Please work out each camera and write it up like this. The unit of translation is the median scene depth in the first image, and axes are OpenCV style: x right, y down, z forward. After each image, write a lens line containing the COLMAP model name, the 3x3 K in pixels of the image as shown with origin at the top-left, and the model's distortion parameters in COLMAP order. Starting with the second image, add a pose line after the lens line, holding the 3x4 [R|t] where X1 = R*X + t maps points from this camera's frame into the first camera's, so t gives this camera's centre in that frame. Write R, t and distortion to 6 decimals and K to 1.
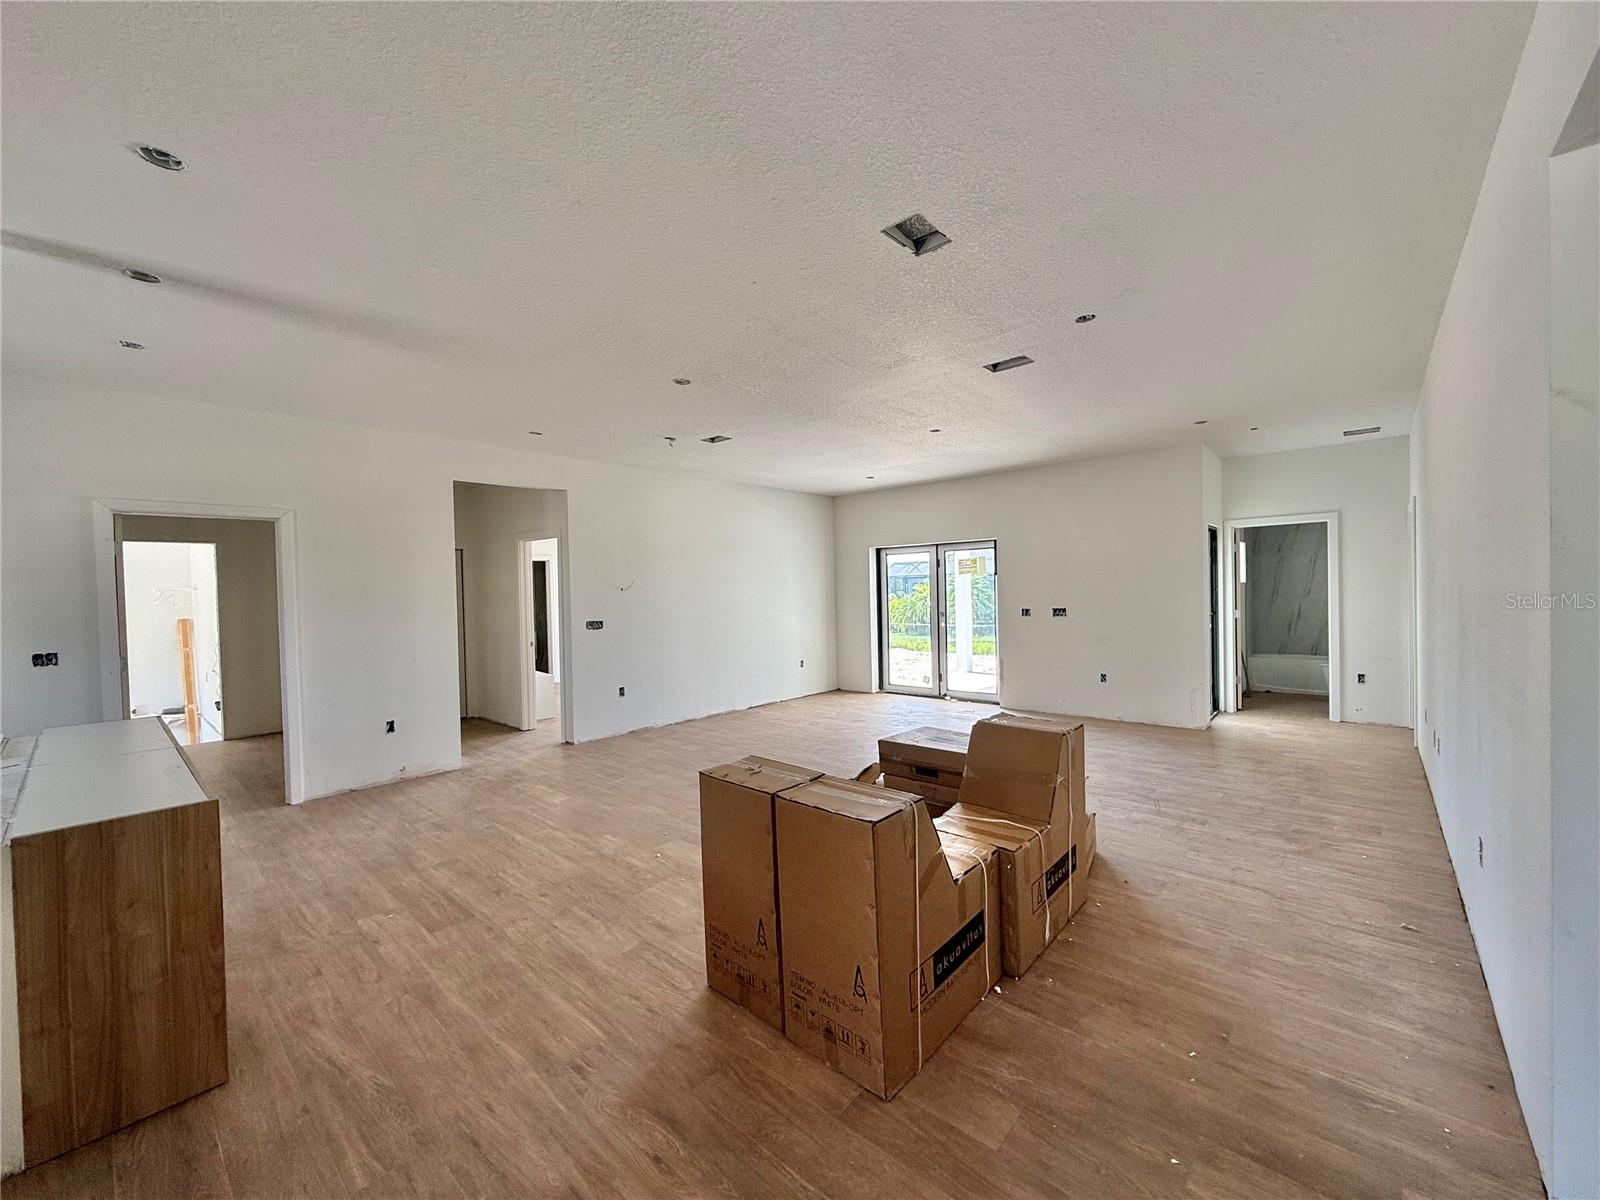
lens RADIAL K [[631.5, 0, 800.5], [0, 631.5, 606.0], [0, 0, 1]] dist [0.010440, 0.000267]
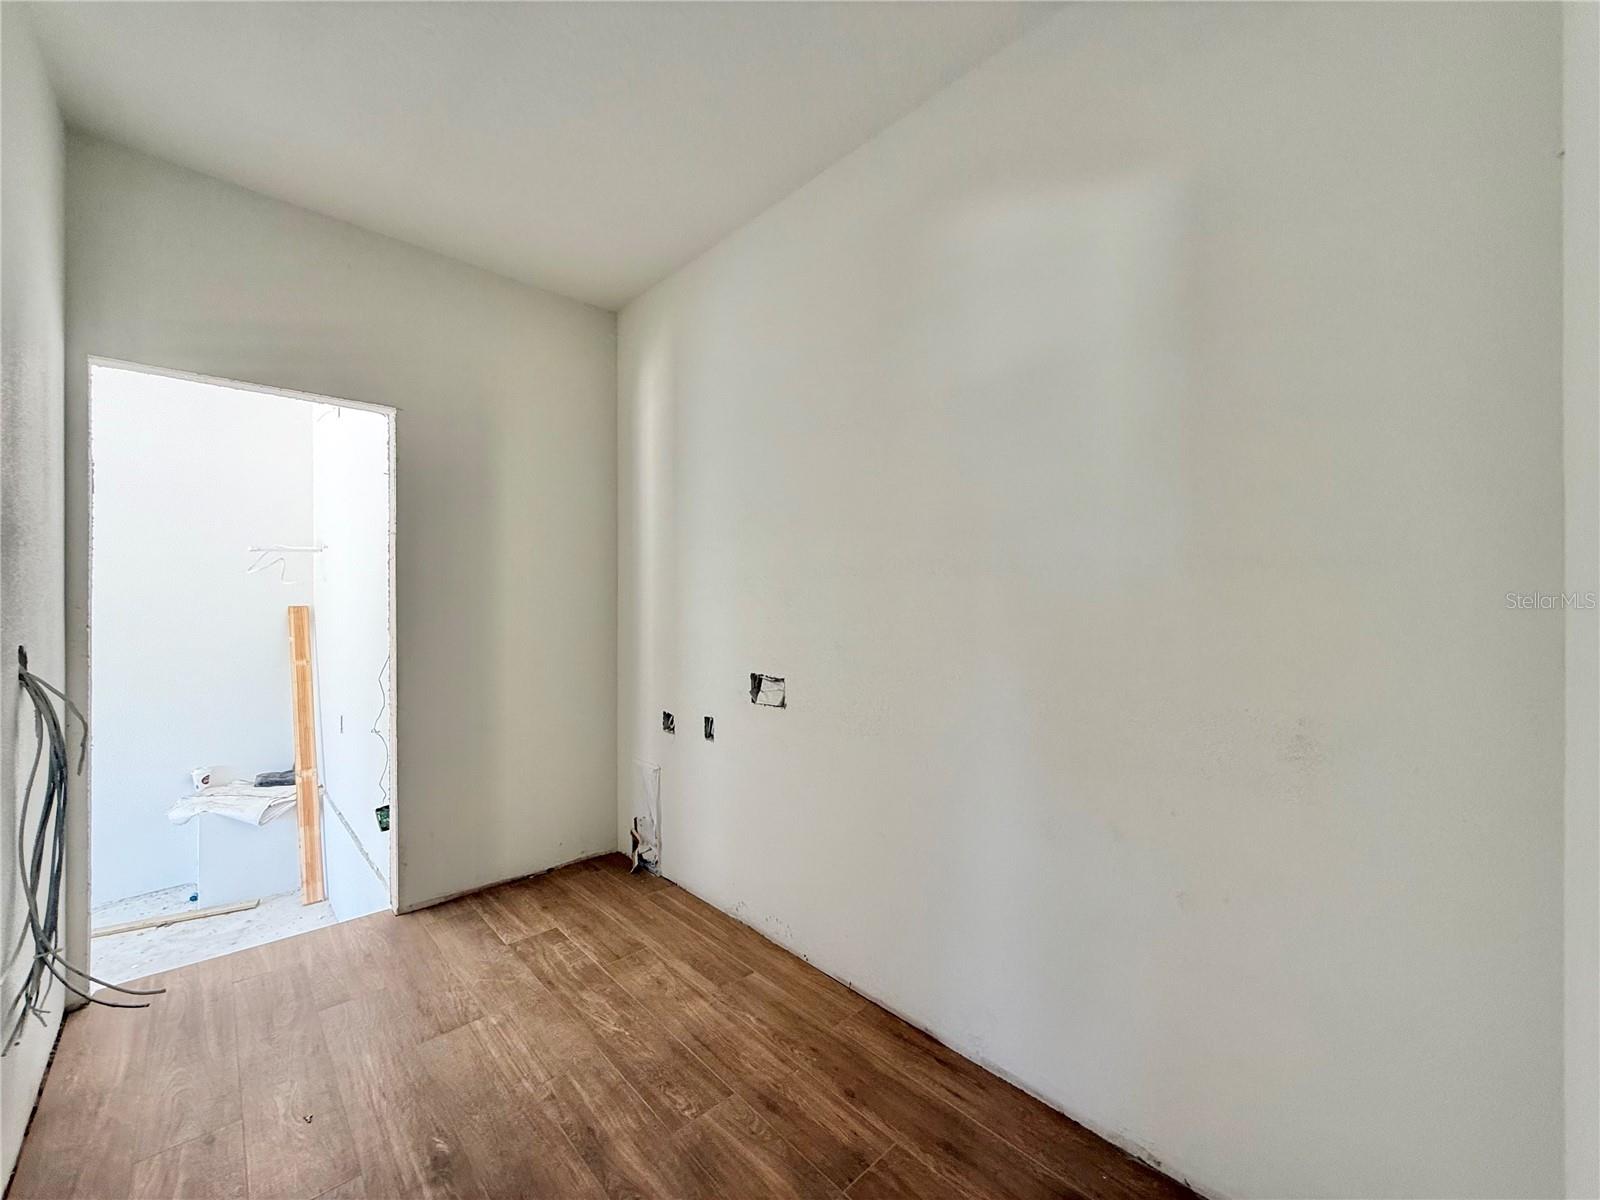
lens RADIAL K [[631.5, 0, 798.2], [0, 631.5, 594.1], [0, 0, 1]] dist [0.010440, 0.000267]
pose [[0.996986, 0.019784, -0.075013, -0.950952], [-0.021498, 0.999525, -0.022103, 0.023375], [0.074540, 0.023649, 0.996938, 0.930065]]
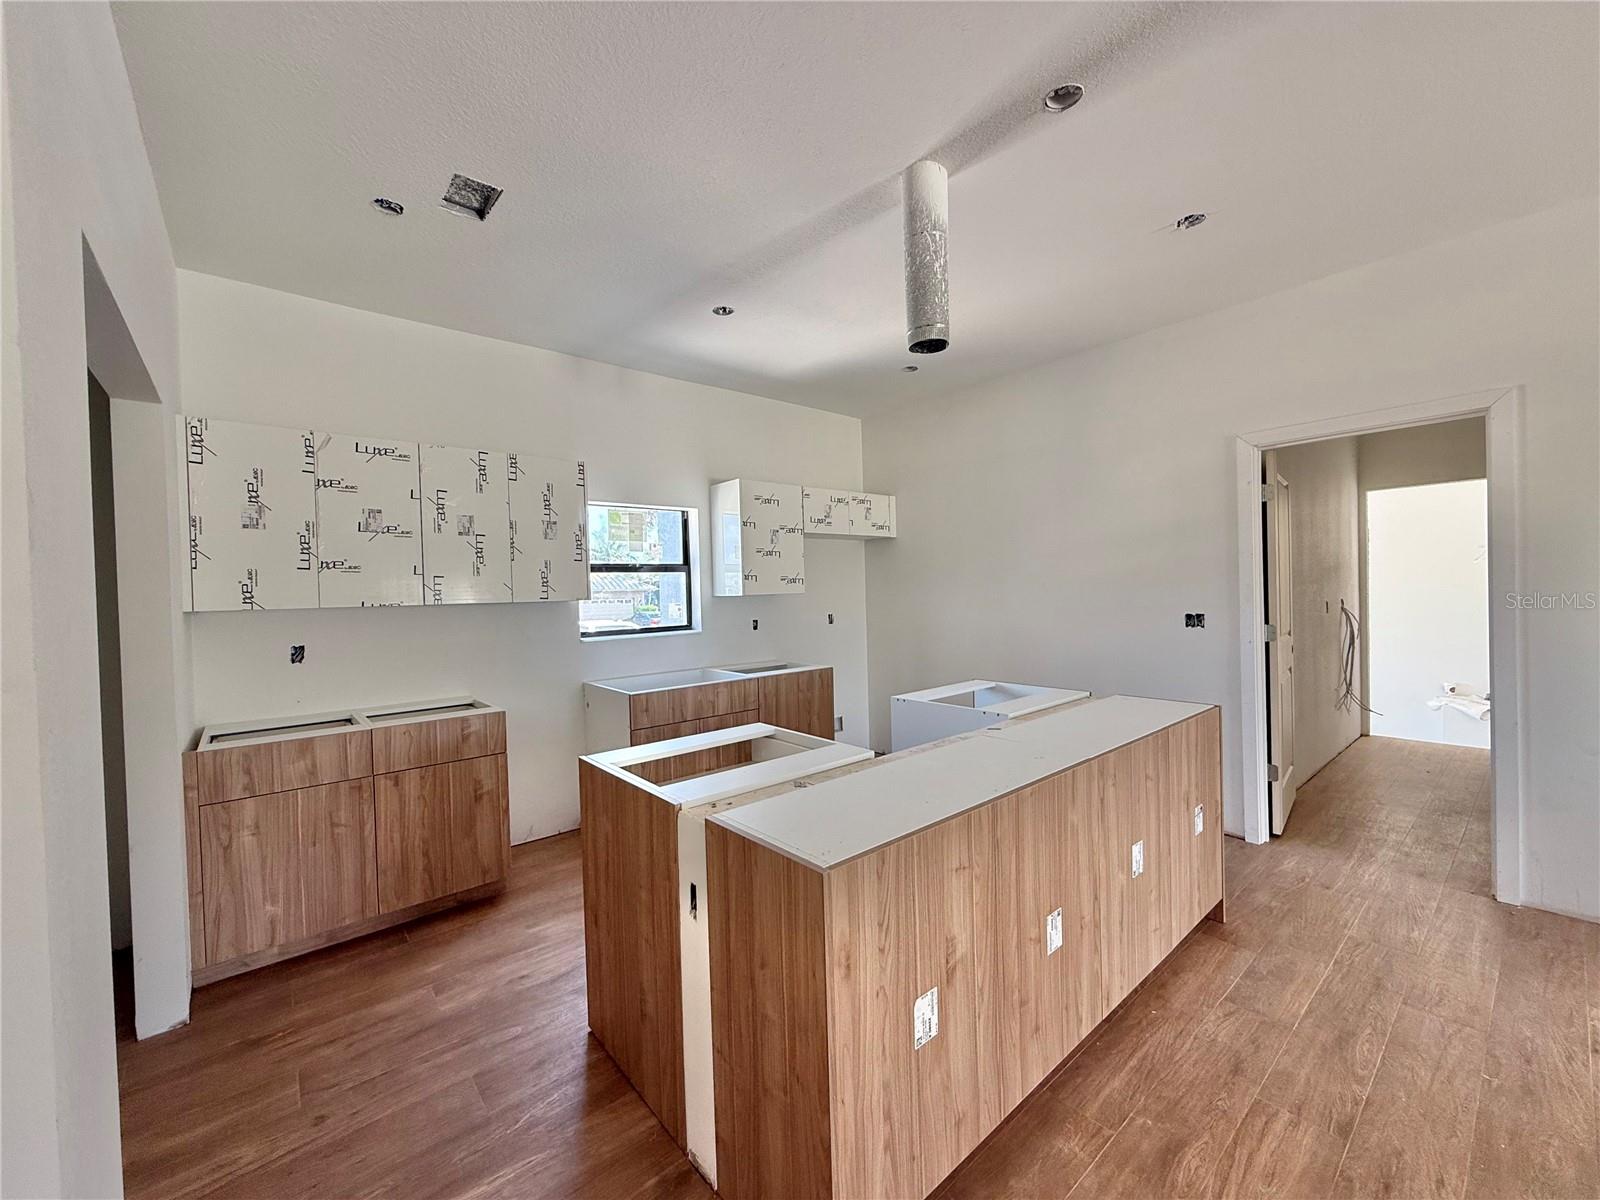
lens RADIAL K [[631.5, 0, 795.0], [0, 631.5, 609.7], [0, 0, 1]] dist [0.010440, 0.000267]
pose [[-0.138617, 0.041350, -0.989482, -0.140626], [0.011797, 0.999126, 0.040101, 0.015640], [0.990276, -0.006114, -0.138984, 0.440713]]
